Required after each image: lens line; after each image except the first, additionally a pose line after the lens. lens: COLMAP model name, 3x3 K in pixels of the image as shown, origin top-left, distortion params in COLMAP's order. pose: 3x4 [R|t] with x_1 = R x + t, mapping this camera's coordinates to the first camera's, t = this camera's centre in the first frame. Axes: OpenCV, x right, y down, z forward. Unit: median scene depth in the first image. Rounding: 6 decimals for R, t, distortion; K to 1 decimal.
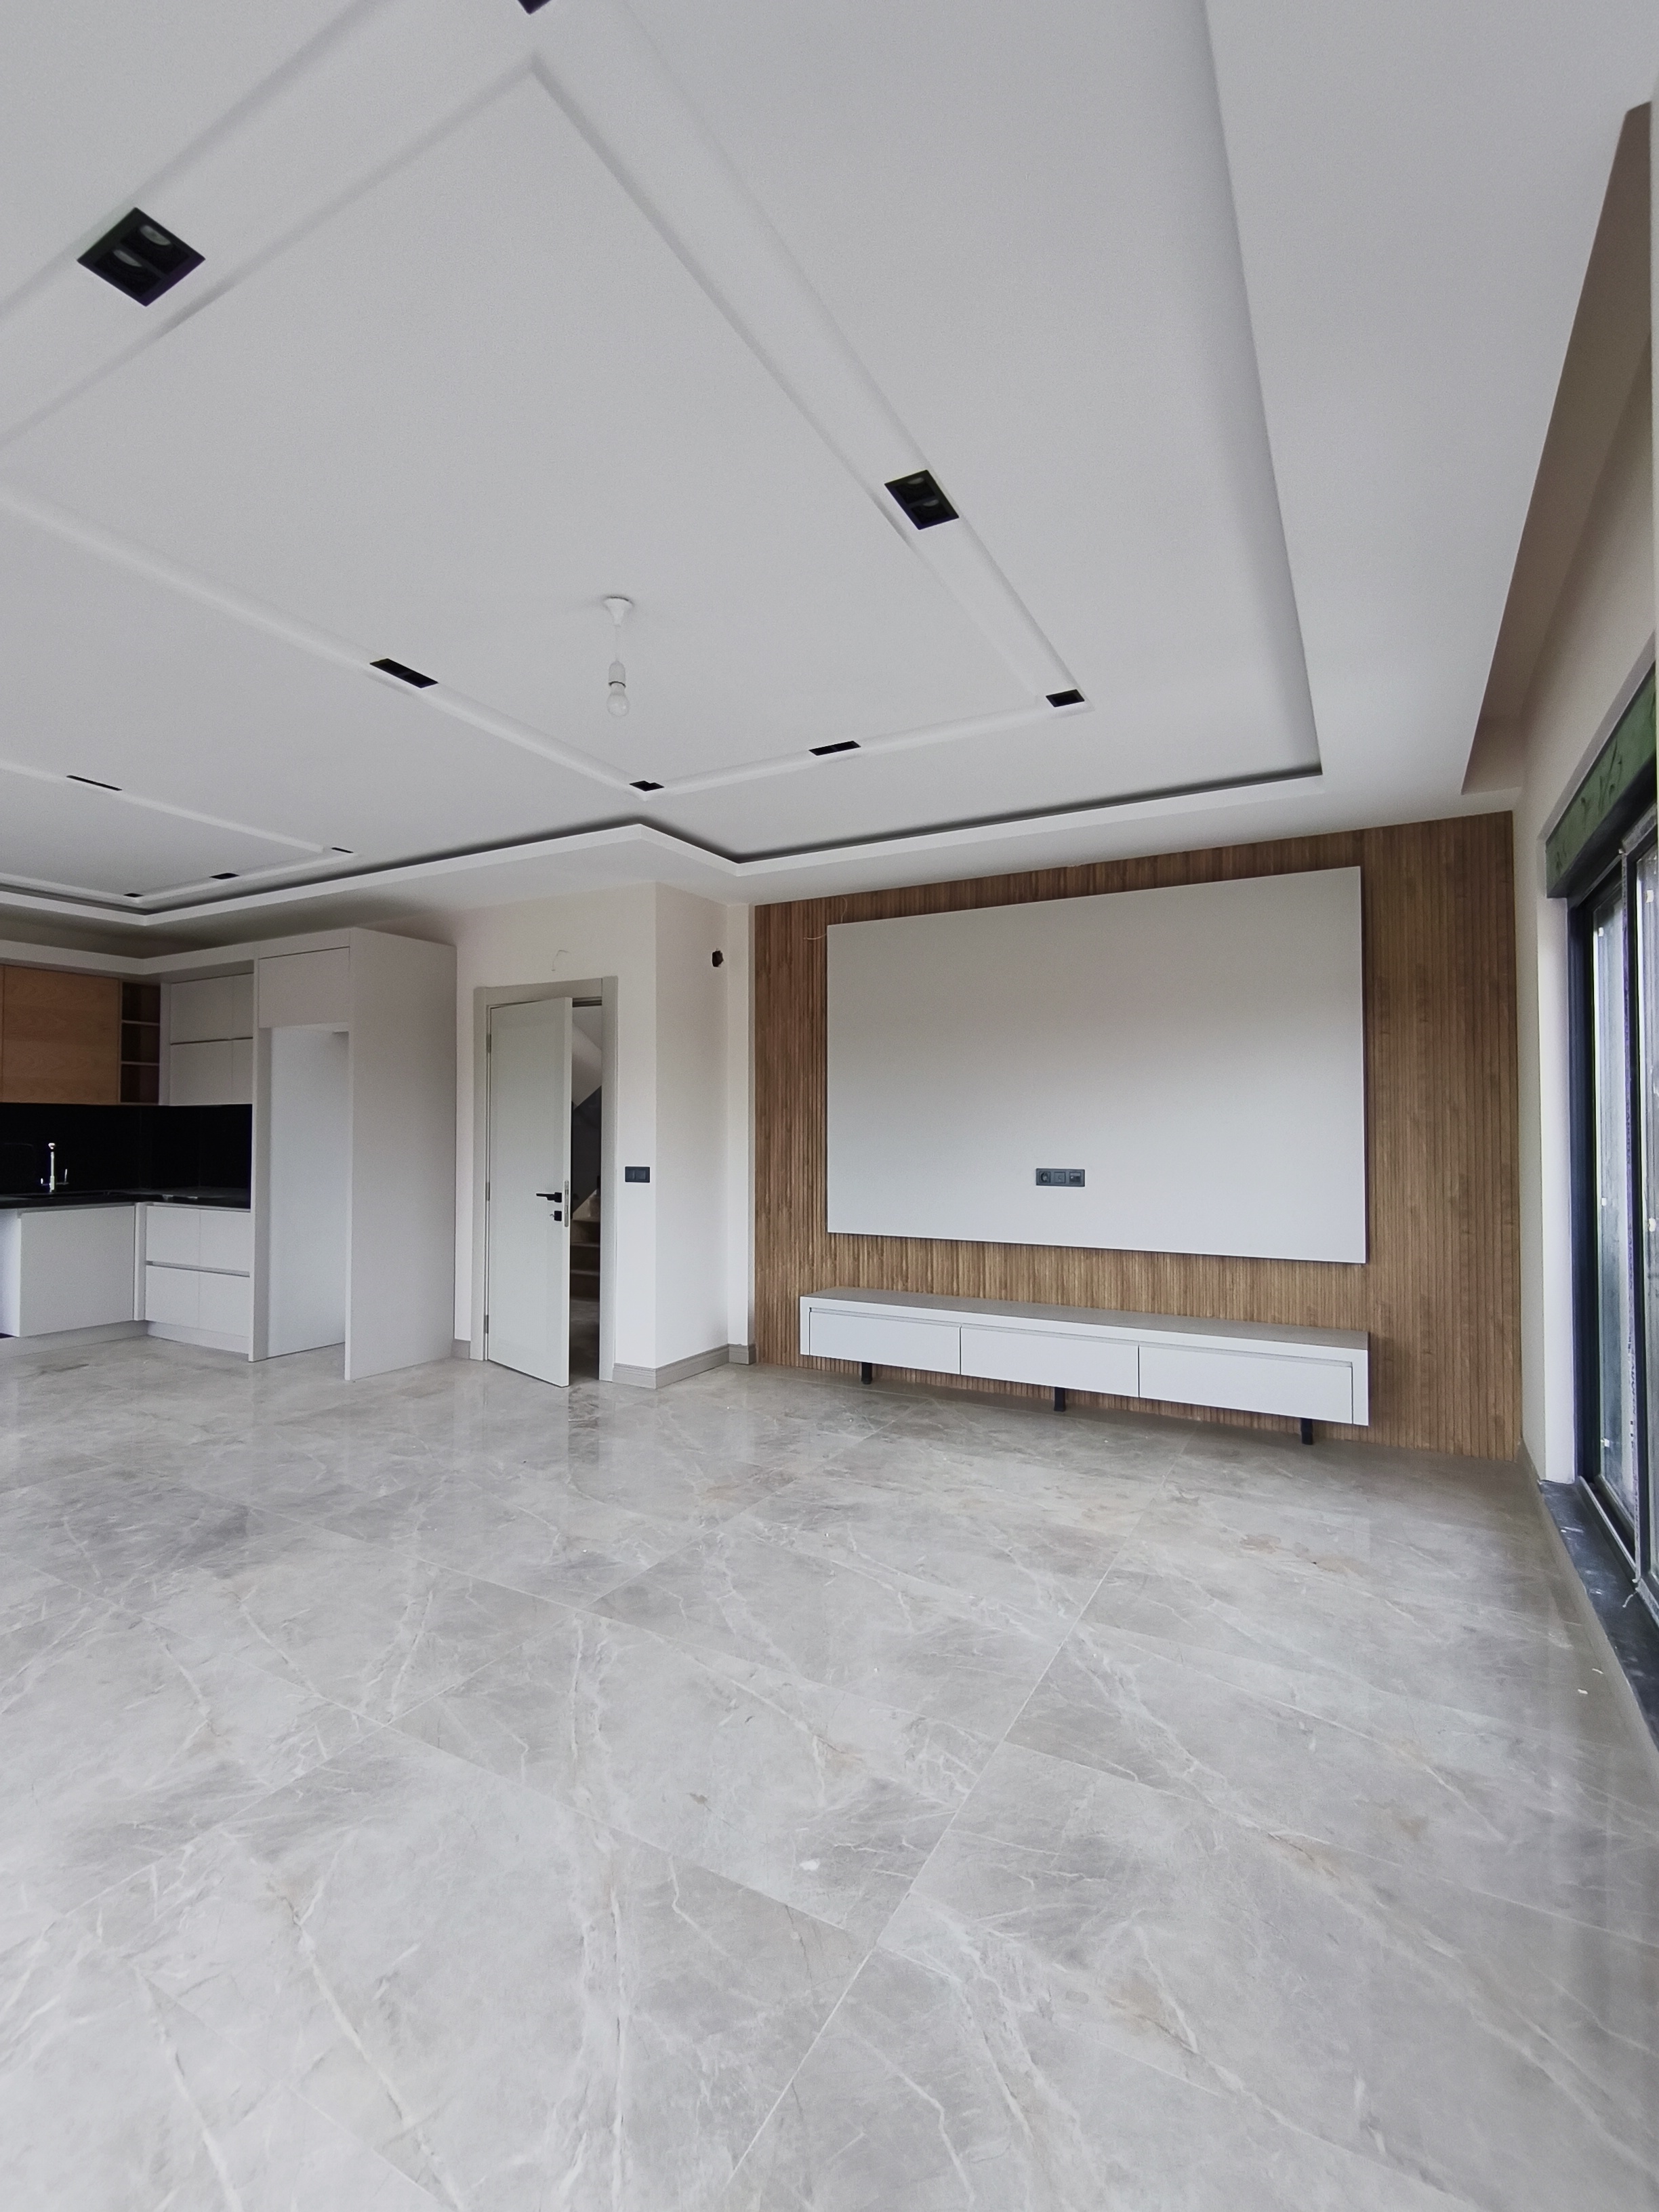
lens RADIAL K [[989.8, 0, 837.8], [0, 989.8, 1110.2], [0, 0, 1]] dist [-0.000599, -0.000449]
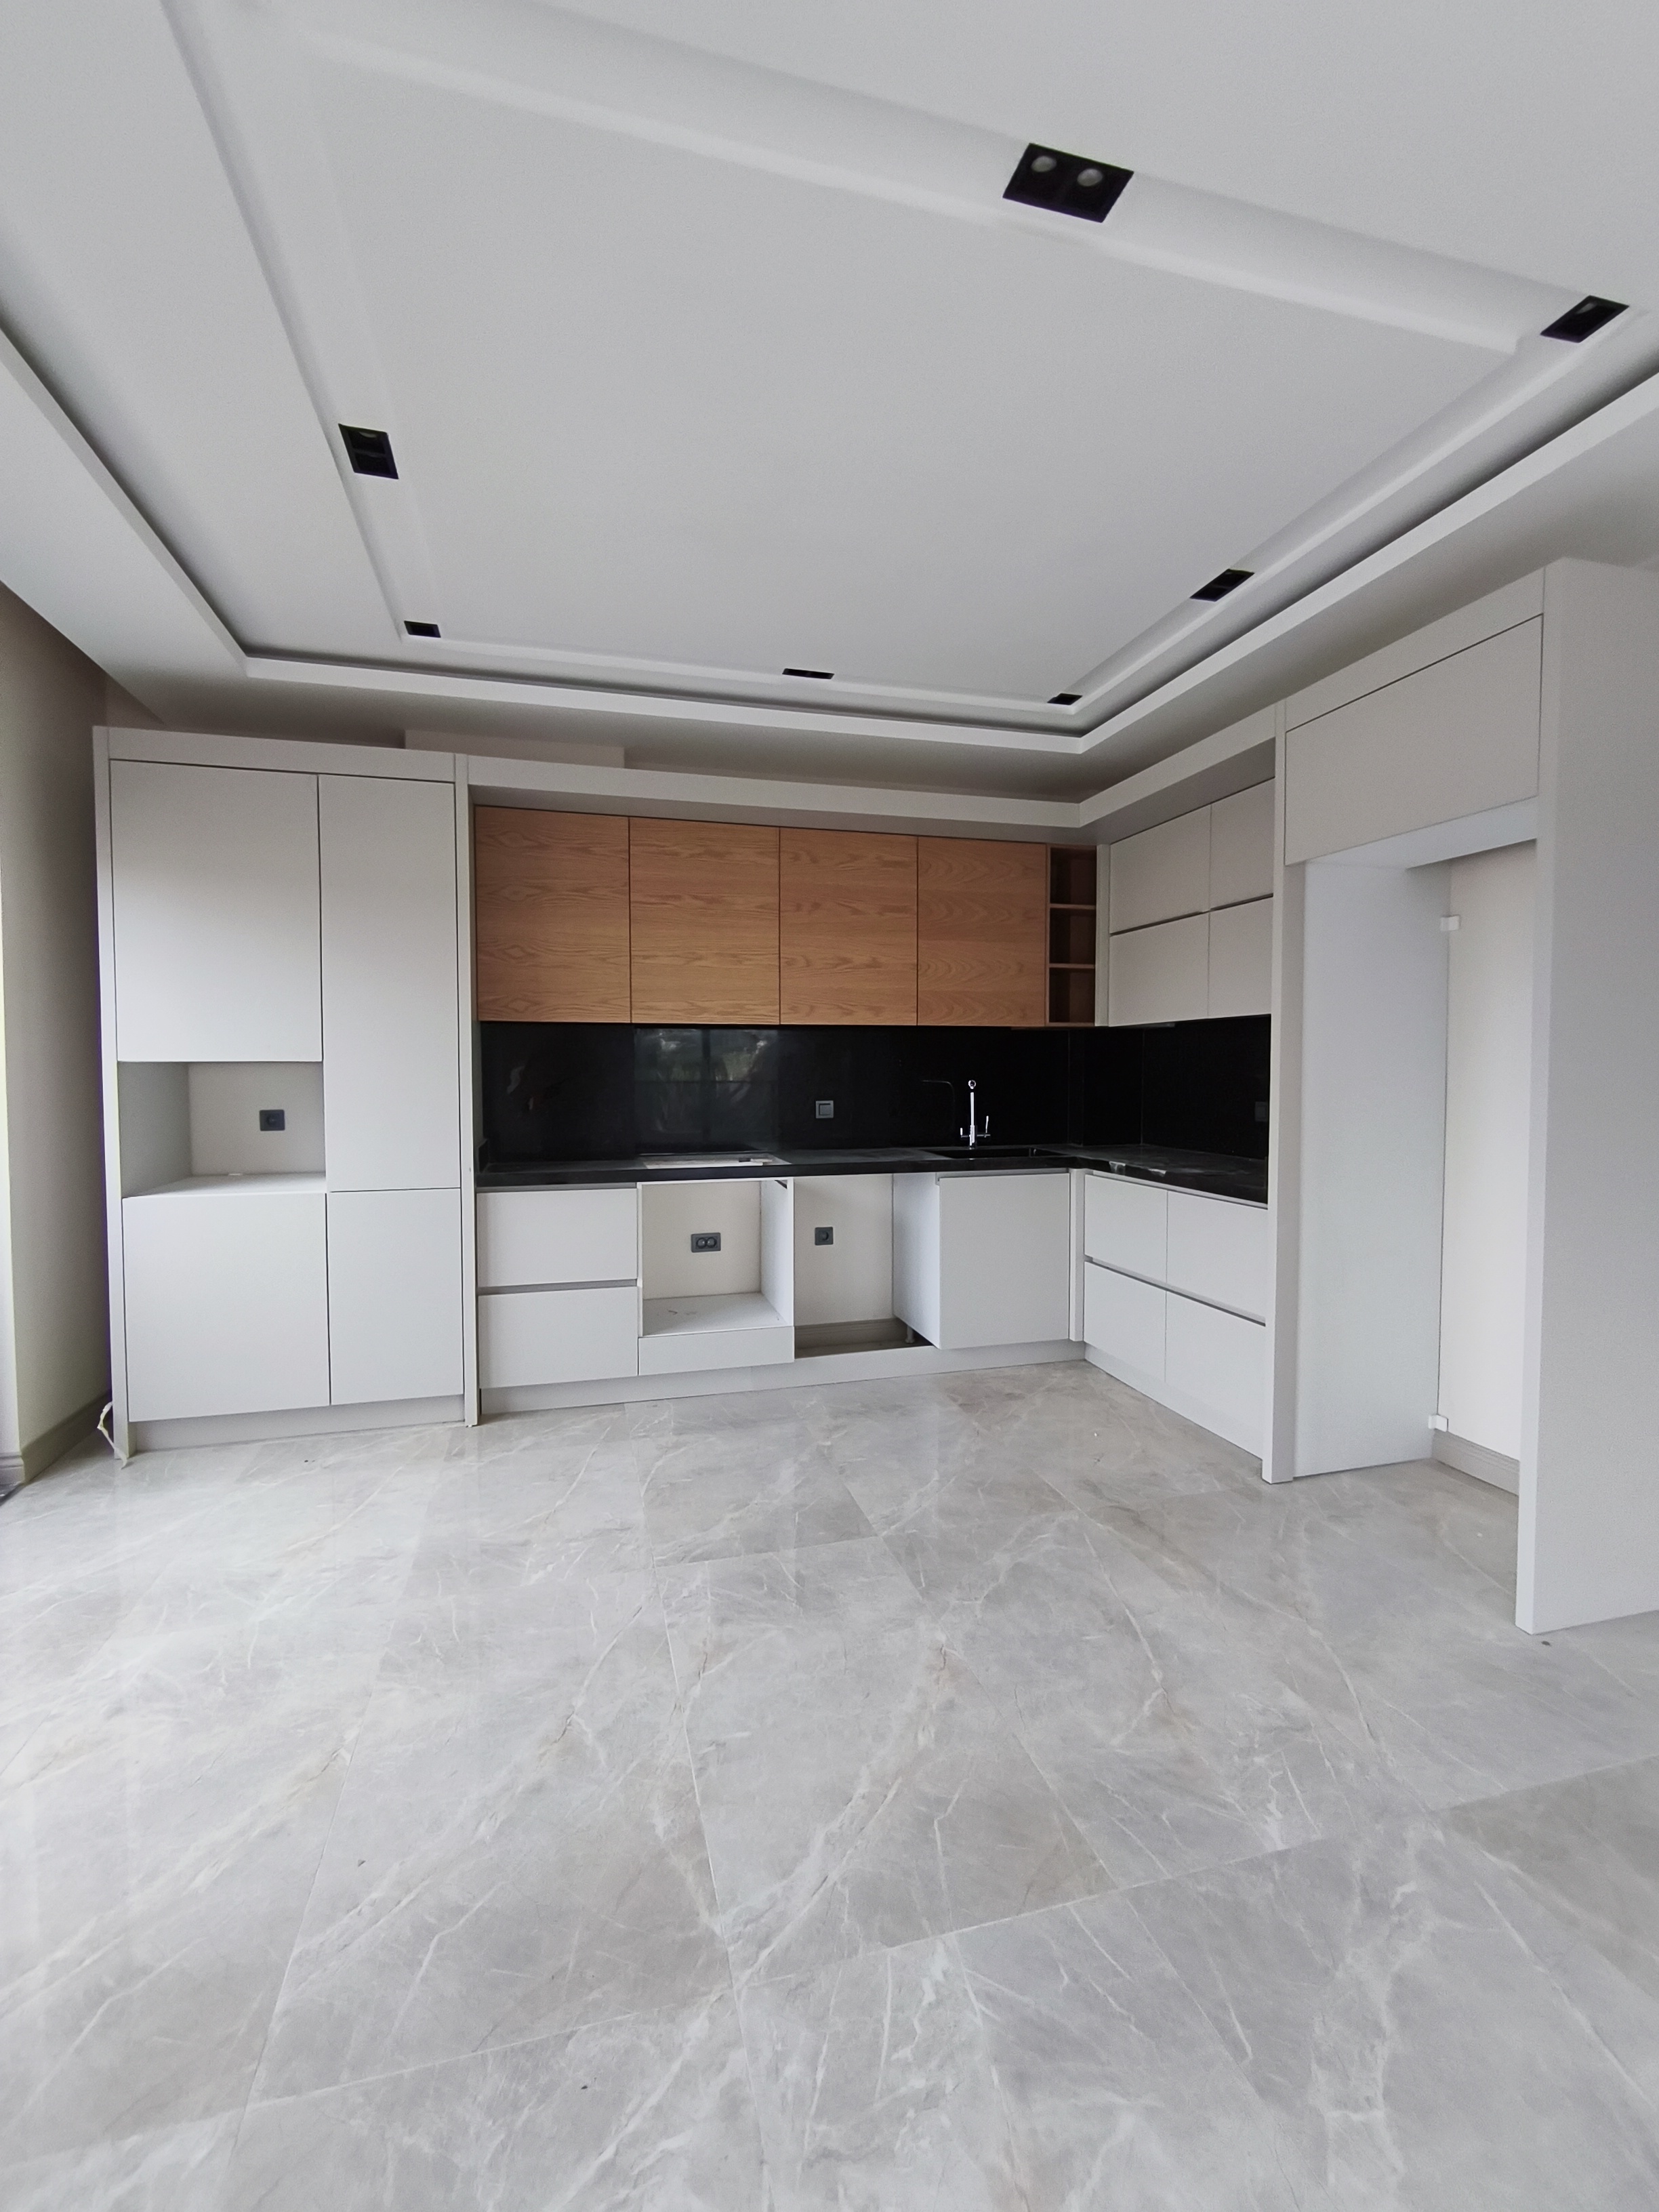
lens RADIAL K [[989.8, 0, 837.8], [0, 989.8, 1110.2], [0, 0, 1]] dist [-0.000599, -0.000449]
pose [[0.698596, 0.028349, -0.714955, -0.463932], [0.016289, 0.998326, 0.055501, 0.017586], [0.715331, -0.050418, 0.696965, 0.569763]]
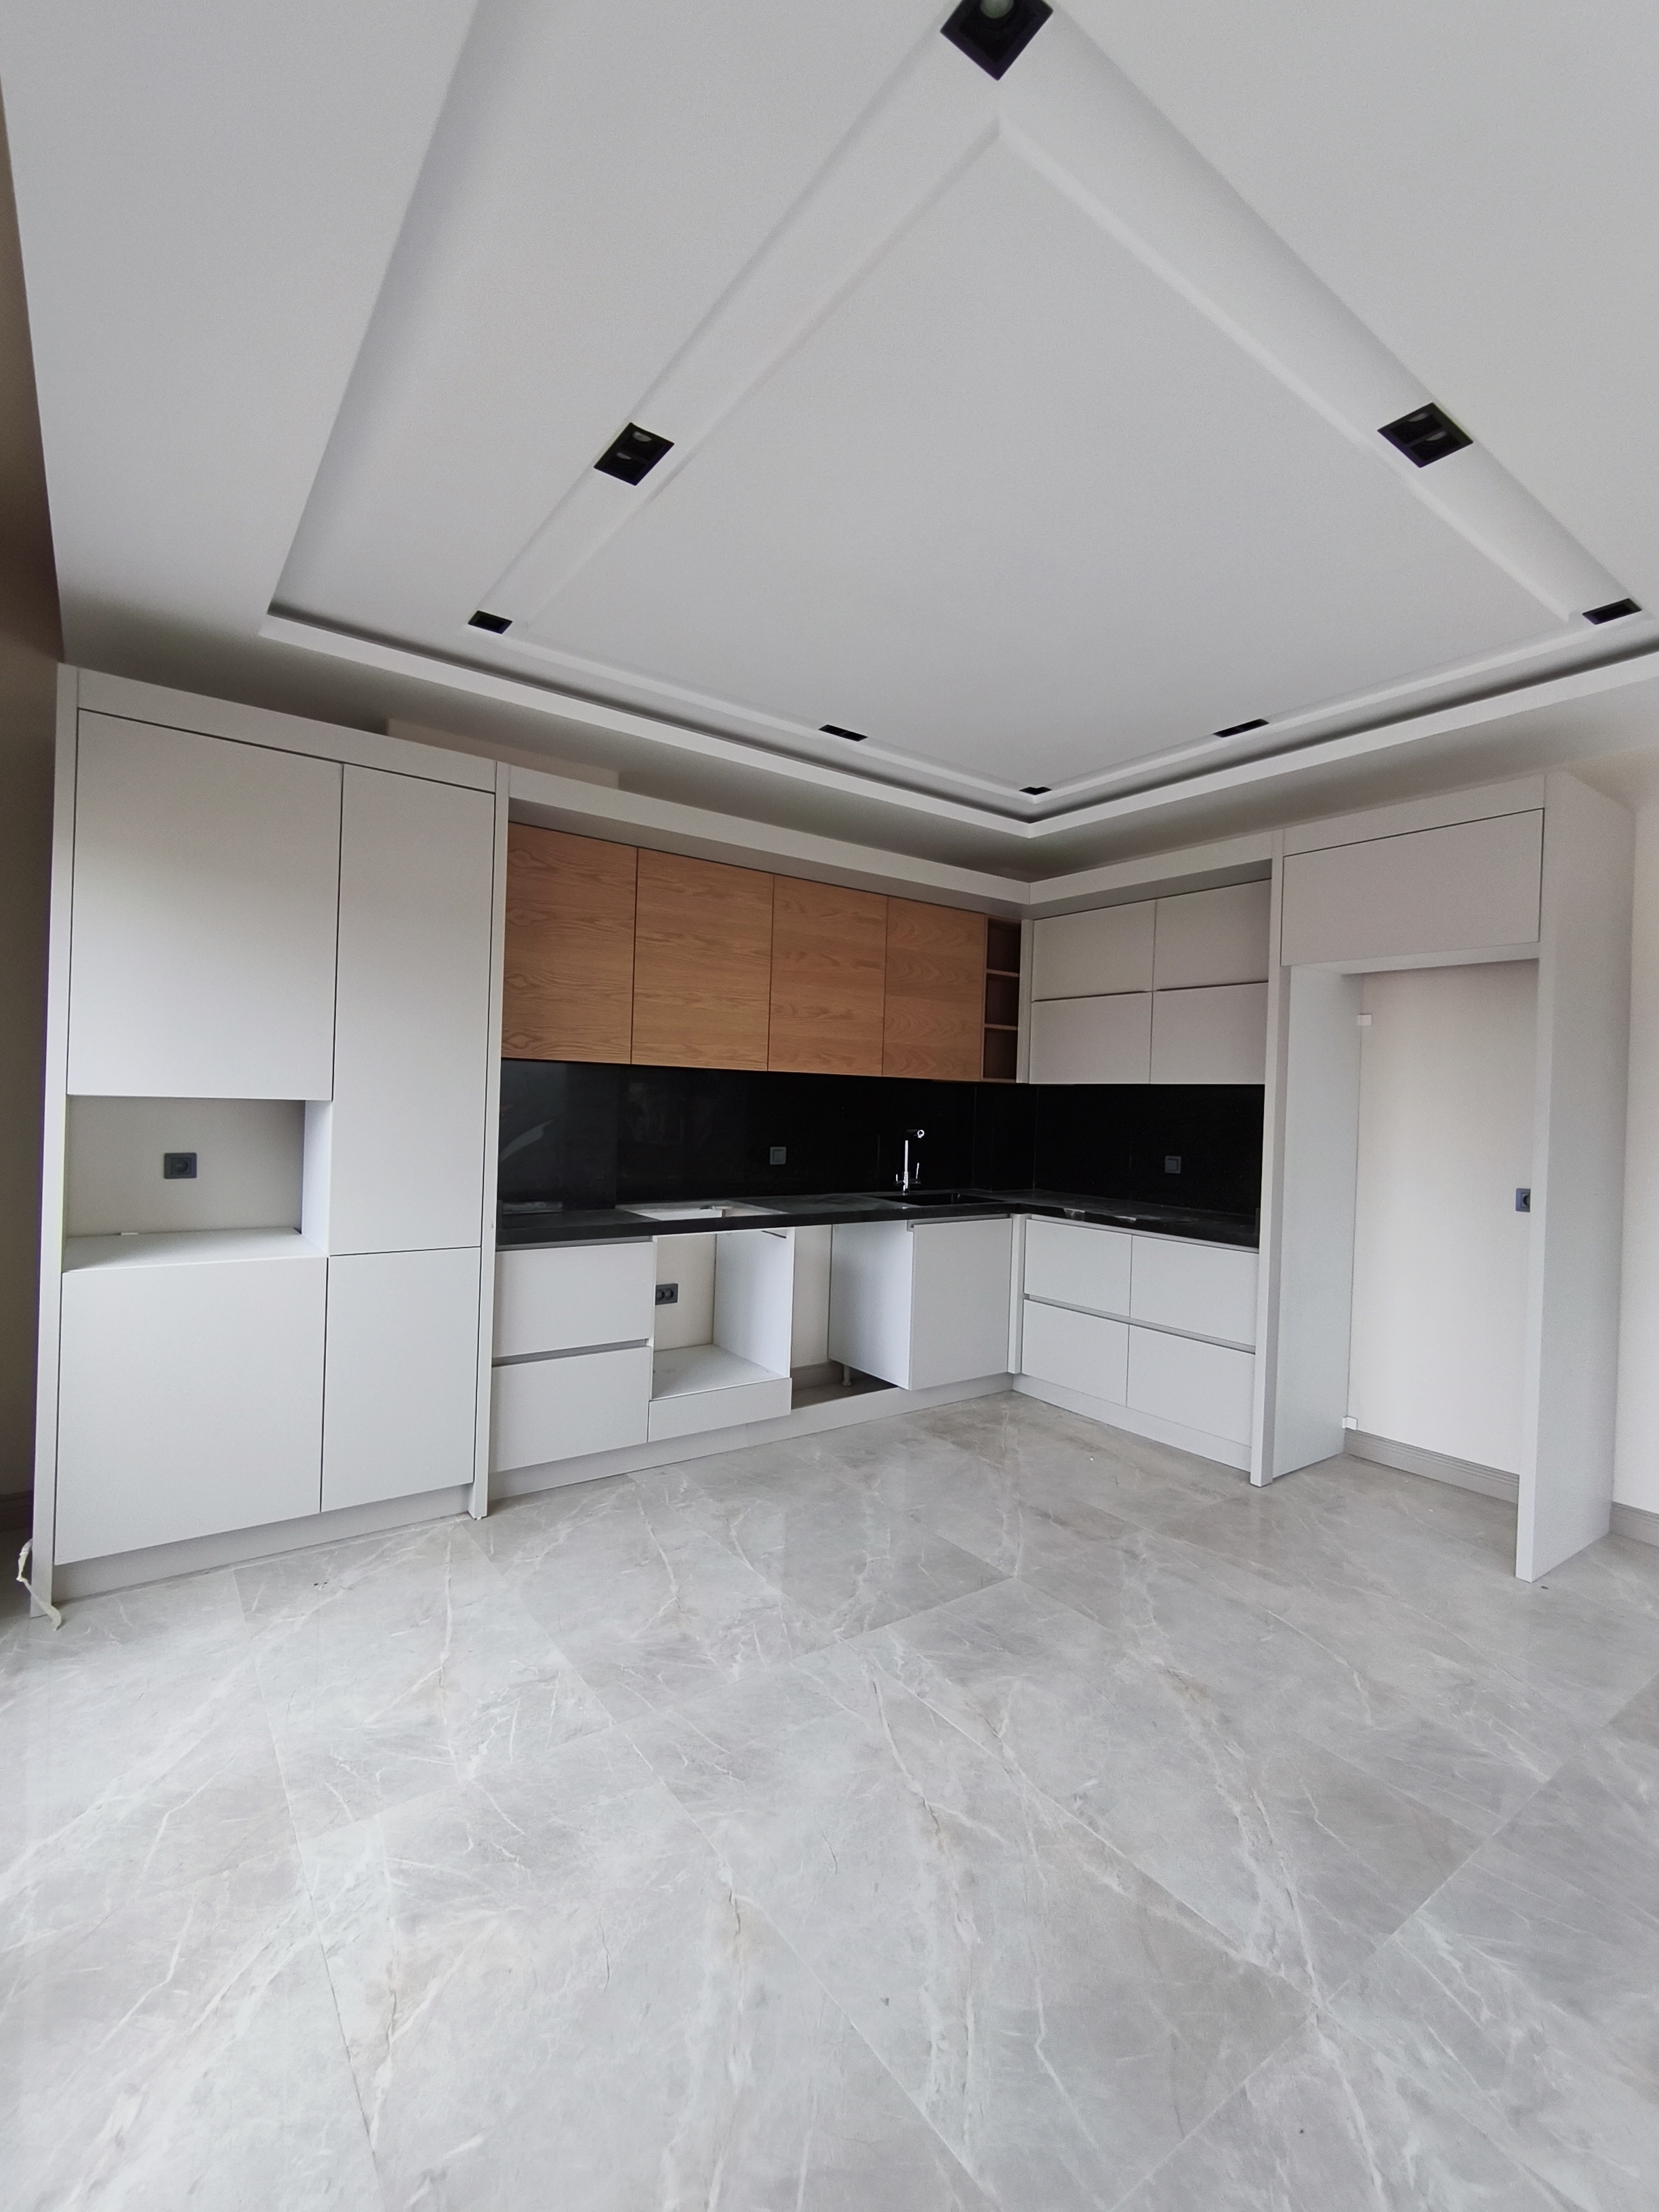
lens RADIAL K [[991.5, 0, 835.7], [0, 991.5, 1109.4], [0, 0, 1]] dist [0.003807, -0.001393]
pose [[0.905458, 0.030185, -0.423361, -0.715196], [-0.021691, 0.999455, 0.024868, -0.000835], [0.423881, -0.013334, 0.905620, 0.376826]]
